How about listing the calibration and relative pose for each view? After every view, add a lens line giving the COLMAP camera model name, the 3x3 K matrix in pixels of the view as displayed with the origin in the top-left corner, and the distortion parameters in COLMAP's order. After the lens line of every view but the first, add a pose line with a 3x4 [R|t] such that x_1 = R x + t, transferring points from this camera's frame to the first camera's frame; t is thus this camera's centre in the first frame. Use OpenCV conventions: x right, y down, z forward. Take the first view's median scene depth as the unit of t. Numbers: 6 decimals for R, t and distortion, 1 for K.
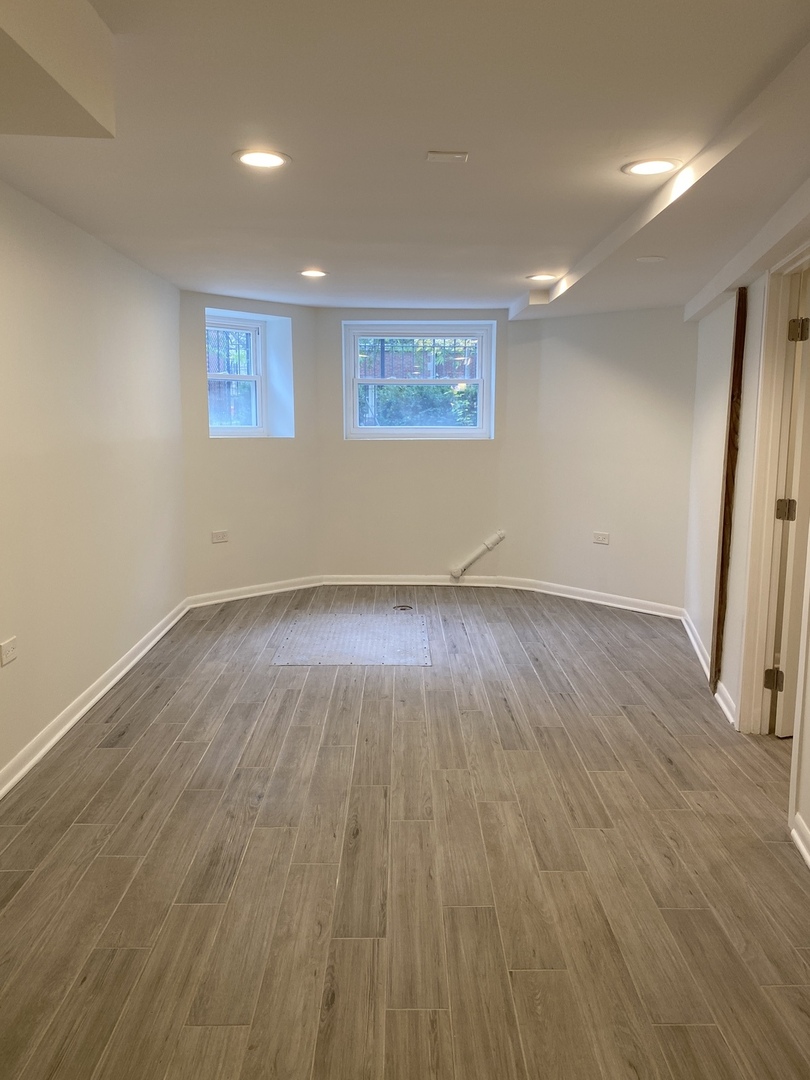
lens RADIAL K [[823.3, 0, 406.7], [0, 823.3, 542.1], [0, 0, 1]] dist [0.023621, -0.003045]
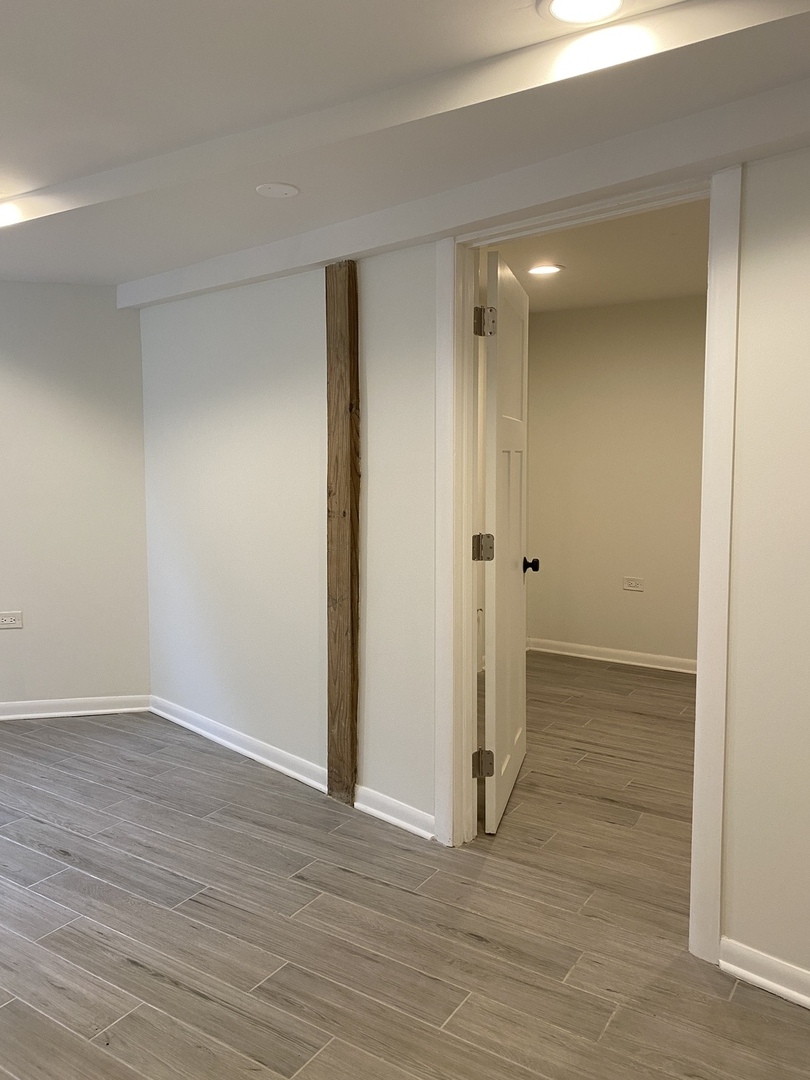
lens RADIAL K [[823.3, 0, 405.8], [0, 823.3, 531.3], [0, 0, 1]] dist [0.023621, -0.003045]
pose [[0.539747, -0.084638, 0.837562, -0.213483], [0.129482, 0.991440, 0.016747, -0.069289], [-0.831810, 0.099410, 0.546086, 0.560703]]
